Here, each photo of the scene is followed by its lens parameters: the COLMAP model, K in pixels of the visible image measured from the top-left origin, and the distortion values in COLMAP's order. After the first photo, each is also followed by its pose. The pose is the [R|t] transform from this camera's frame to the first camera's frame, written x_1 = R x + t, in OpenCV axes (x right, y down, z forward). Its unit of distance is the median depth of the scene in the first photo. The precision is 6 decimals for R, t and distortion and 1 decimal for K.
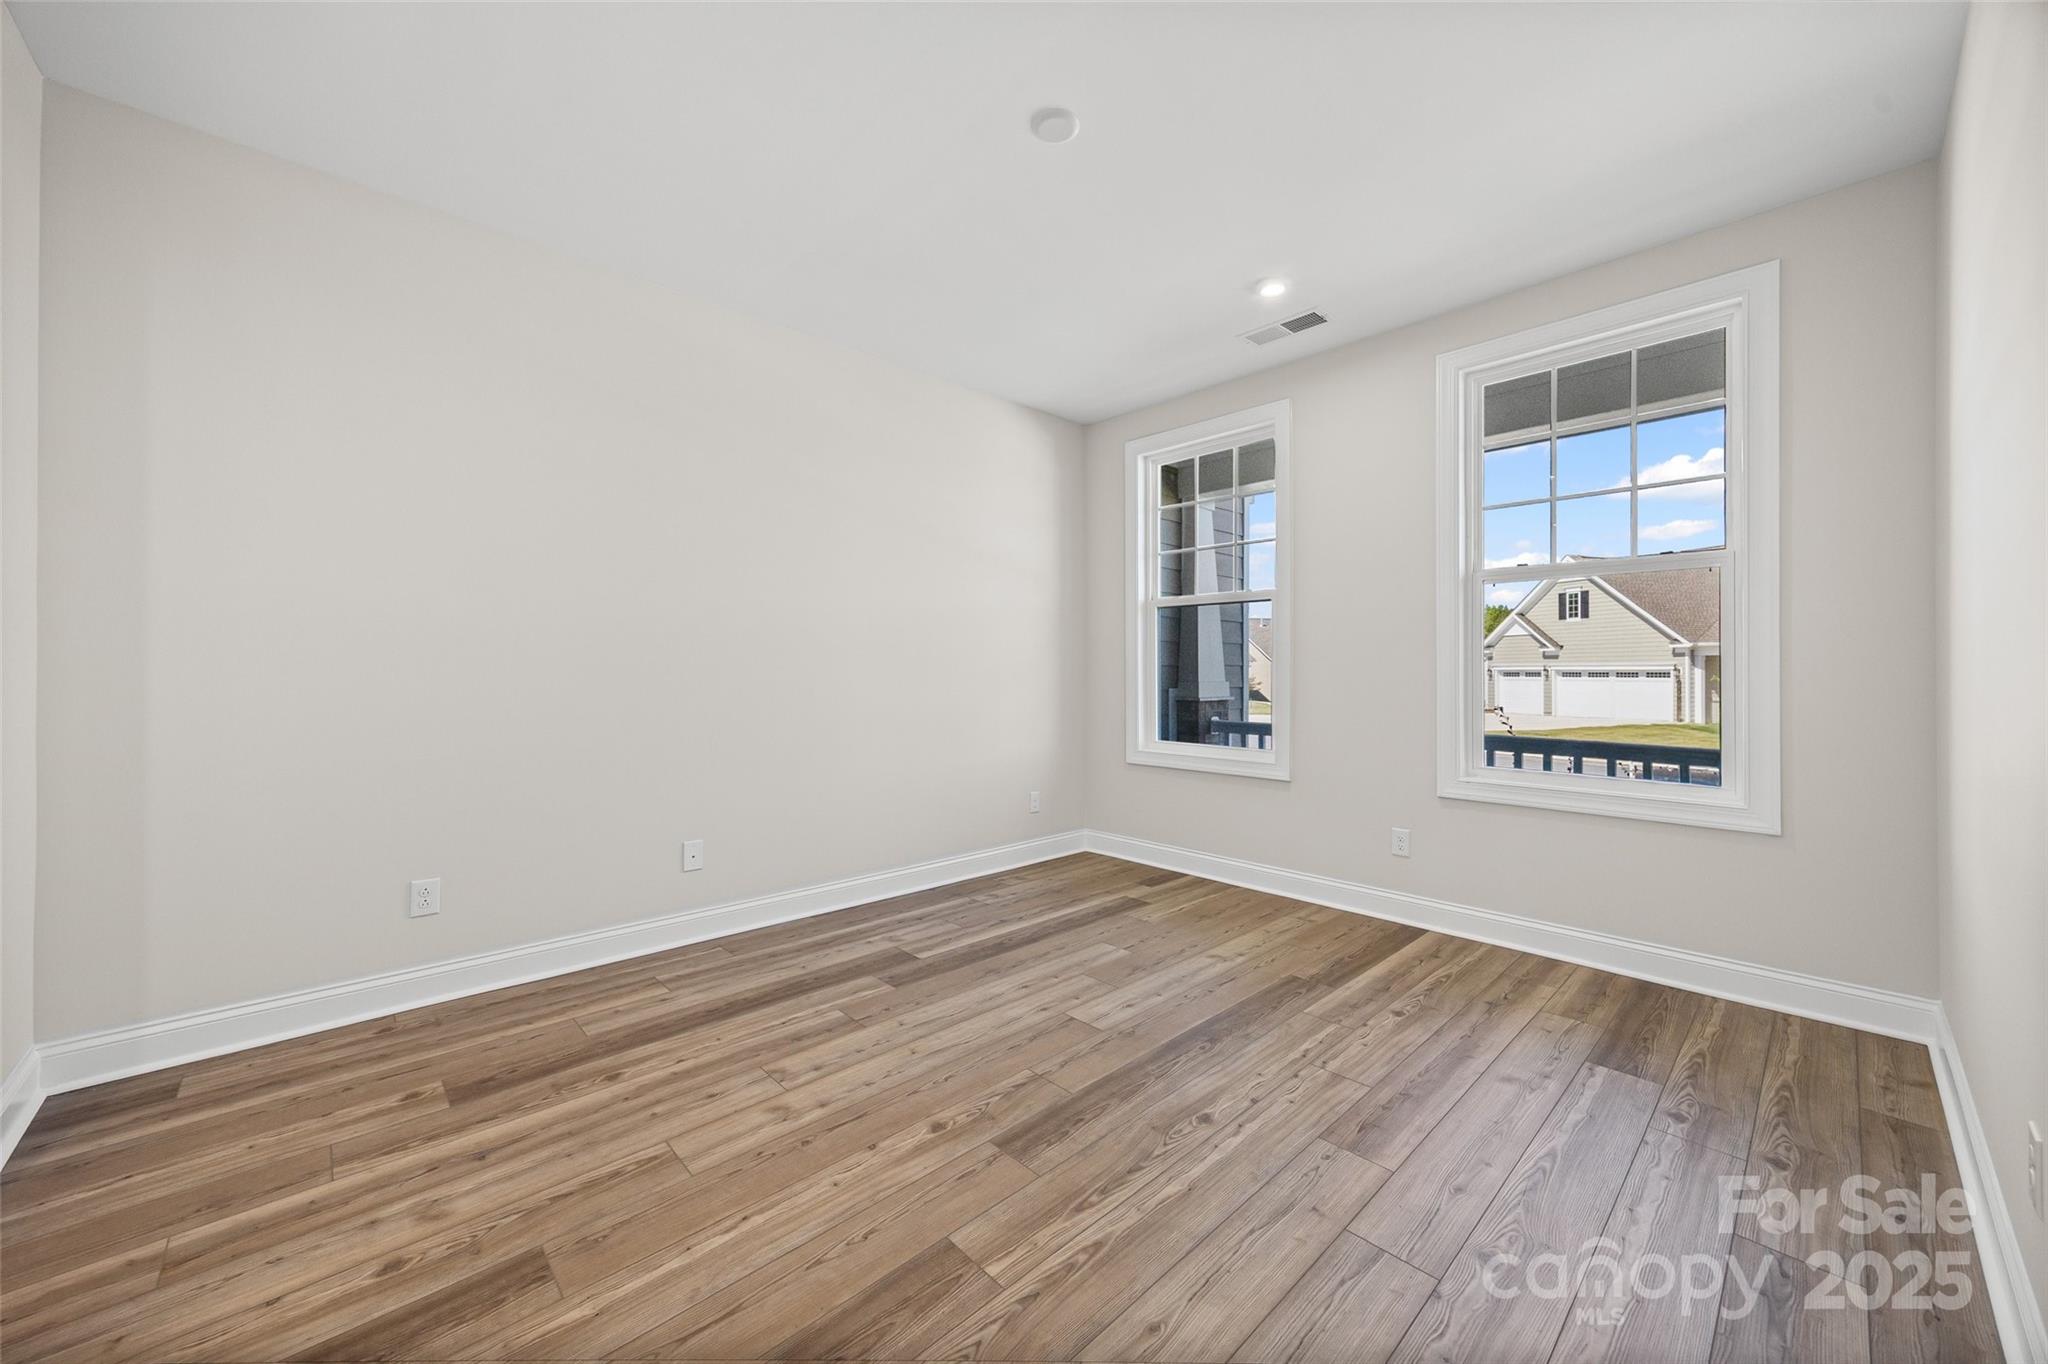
lens RADIAL K [[762.8, 0, 1009.4], [0, 762.8, 662.2], [0, 0, 1]] dist [0.000679, 0.000047]
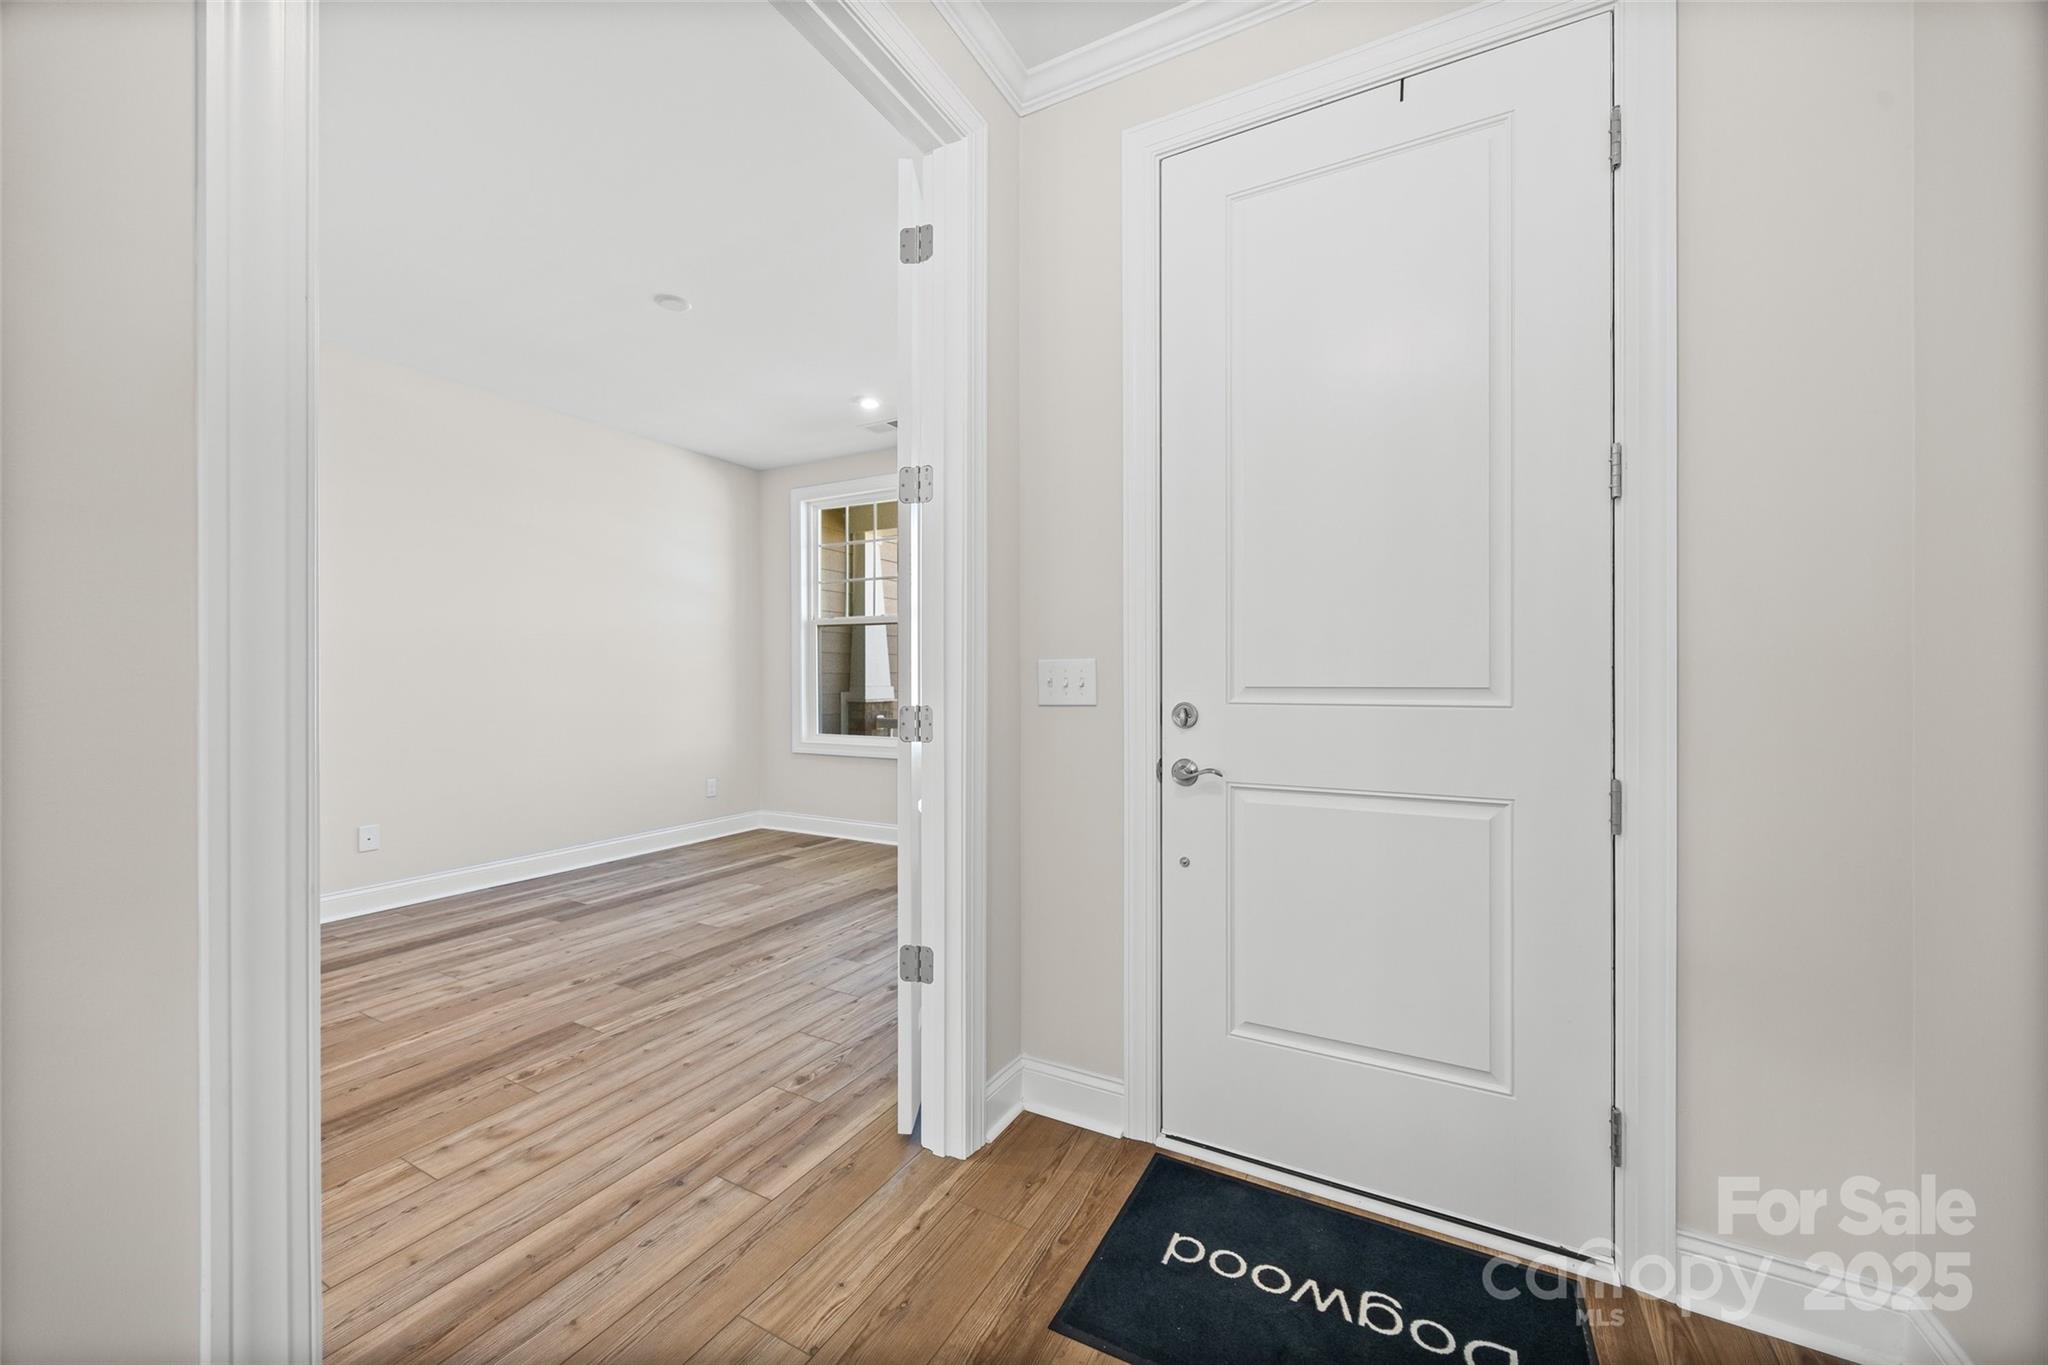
lens RADIAL K [[779.5, 0, 1011.0], [0, 779.5, 674.8], [0, 0, 1]] dist [-0.000811, -0.000110]
pose [[0.949841, -0.000480, 0.312733, 0.182162], [-0.001668, 0.999977, 0.006601, -0.002140], [-0.312729, -0.006792, 0.949818, -0.550813]]
